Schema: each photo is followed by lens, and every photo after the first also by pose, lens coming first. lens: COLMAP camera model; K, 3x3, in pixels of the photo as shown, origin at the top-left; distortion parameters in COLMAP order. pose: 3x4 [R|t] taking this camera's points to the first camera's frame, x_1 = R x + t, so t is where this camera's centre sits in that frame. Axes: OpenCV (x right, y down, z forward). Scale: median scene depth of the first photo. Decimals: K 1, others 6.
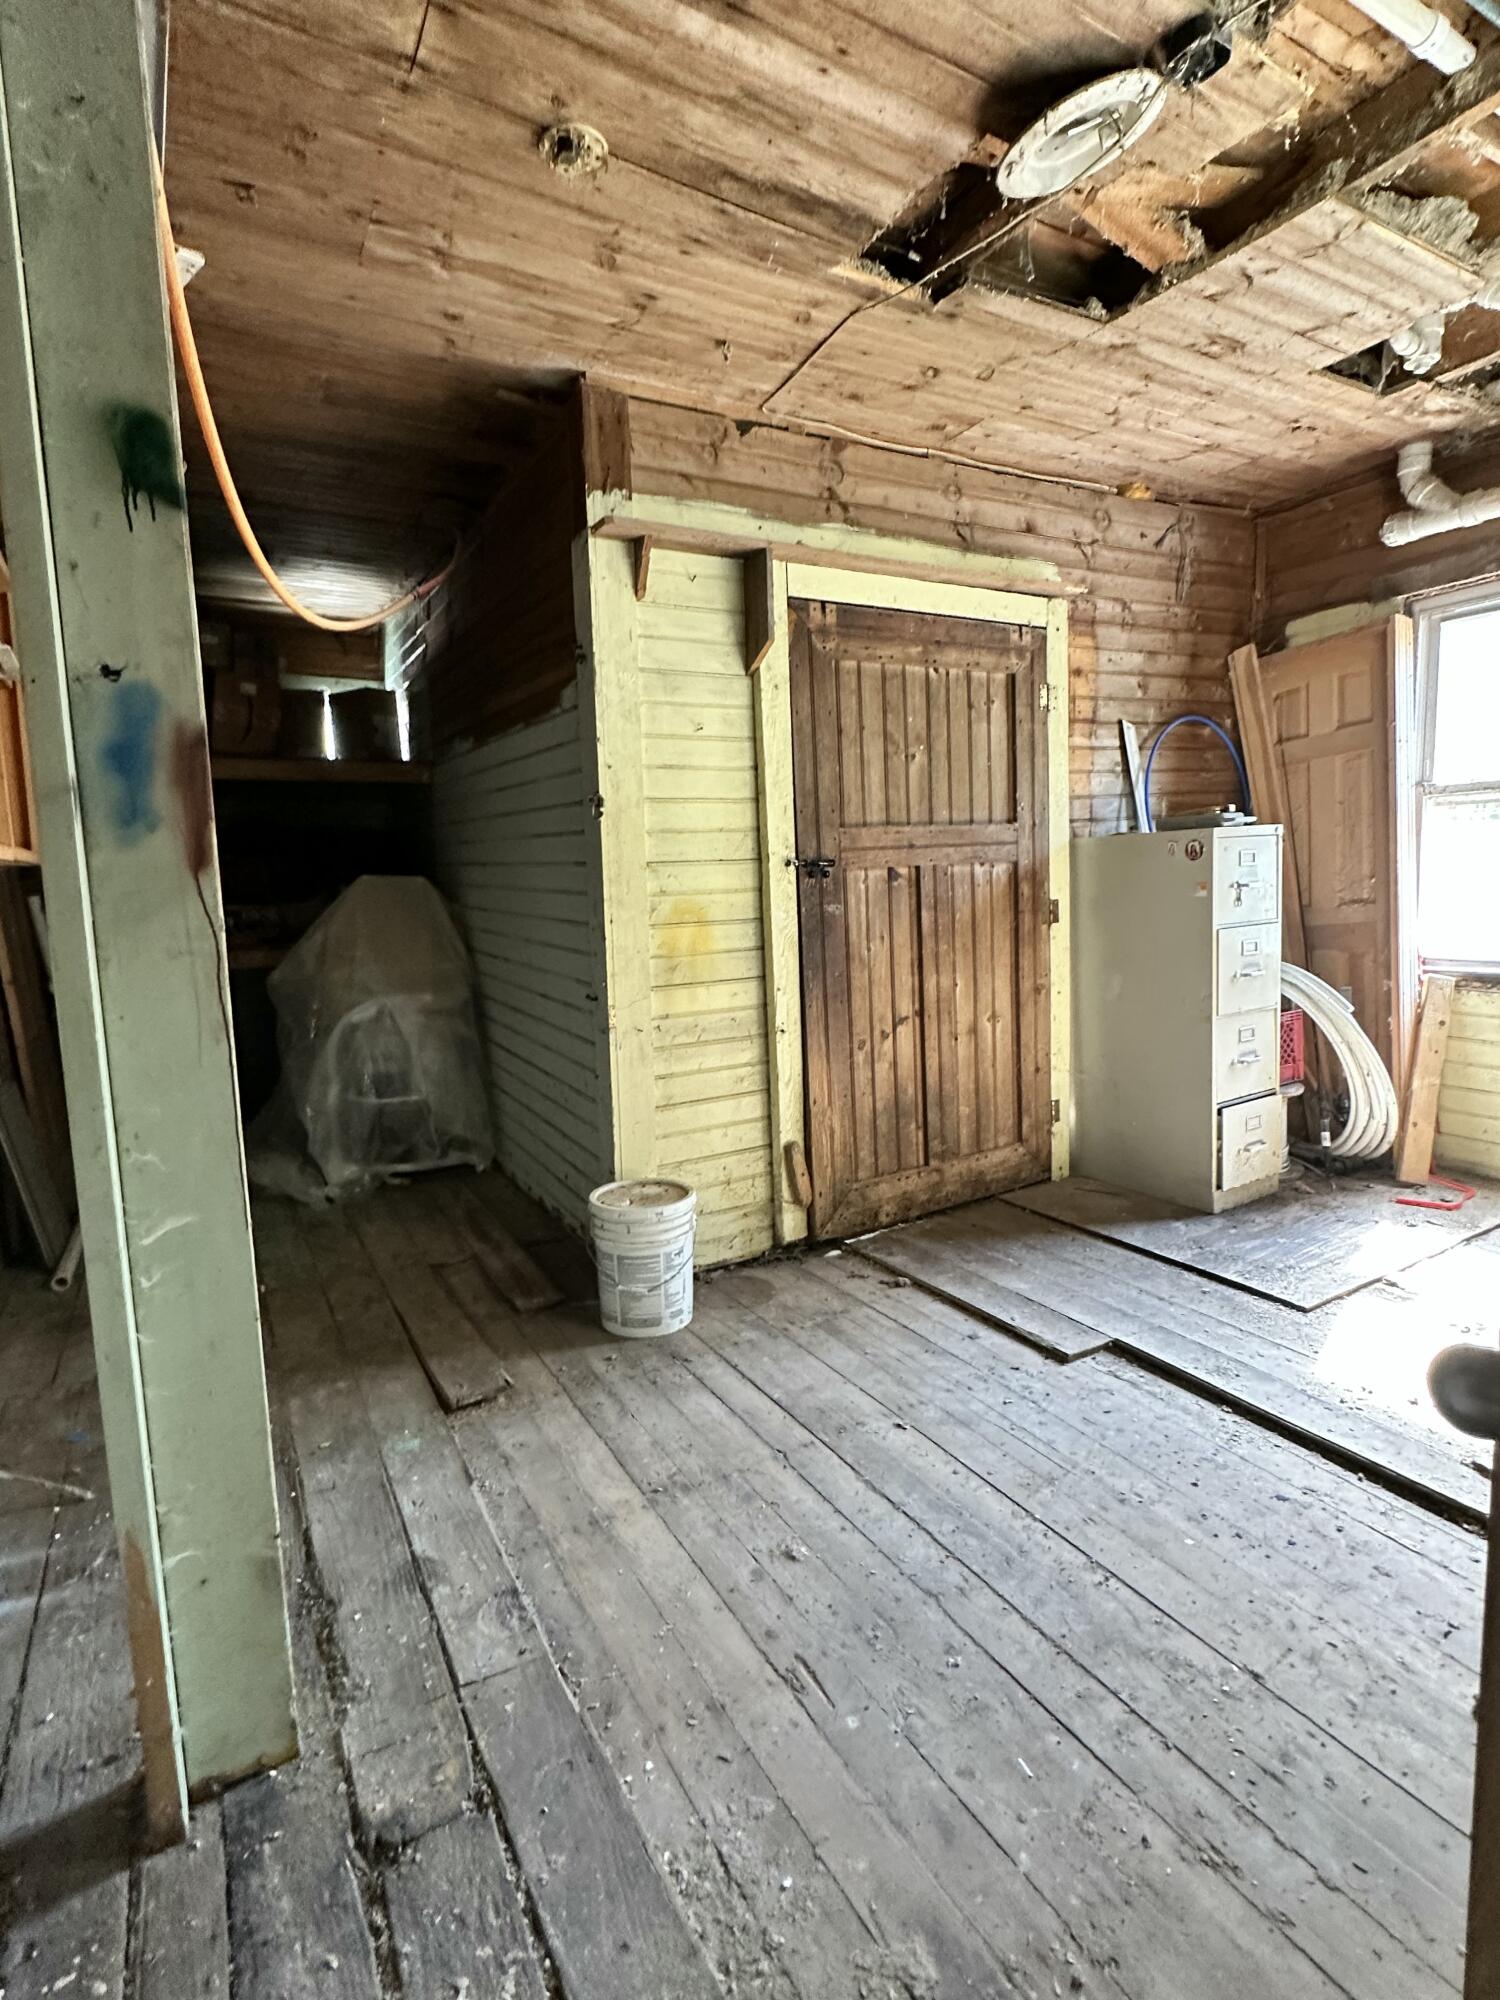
lens RADIAL K [[980.0, 0, 750.0], [0, 980.0, 1000.0], [0, 0, 1]] dist [-0.000128, 0.001586]
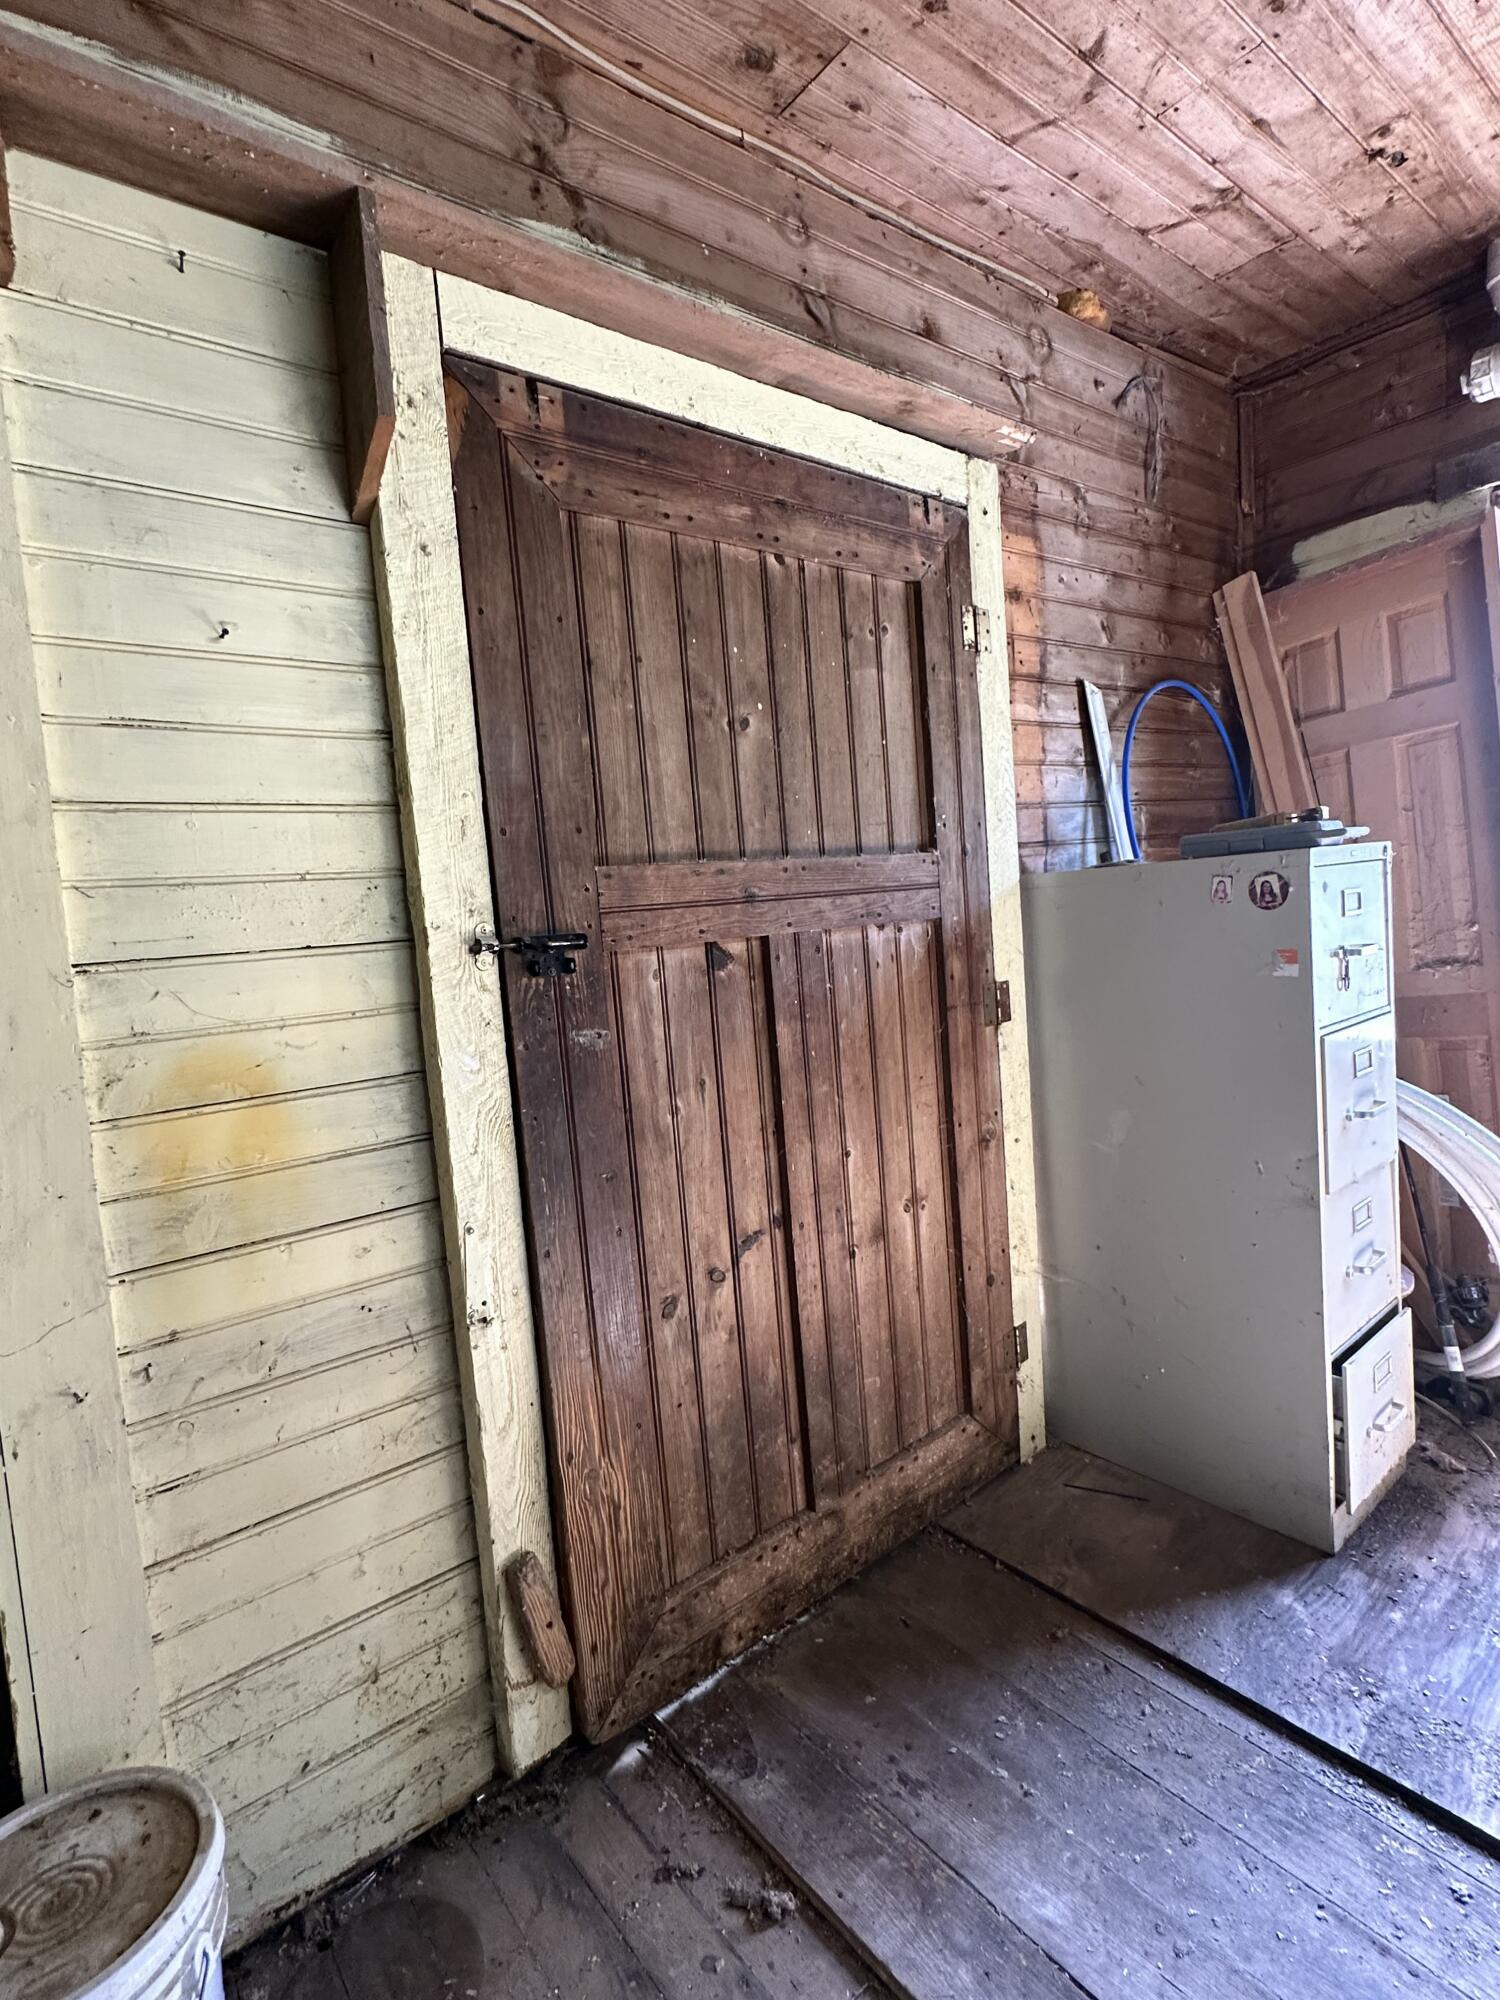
lens RADIAL K [[980.0, 0, 750.0], [0, 980.0, 1000.0], [0, 0, 1]] dist [-0.000128, 0.001586]
pose [[0.988156, -0.044459, 0.146874, 0.086577], [0.050614, 0.997978, -0.038439, -0.083684], [-0.144868, 0.045417, 0.988408, 0.493055]]
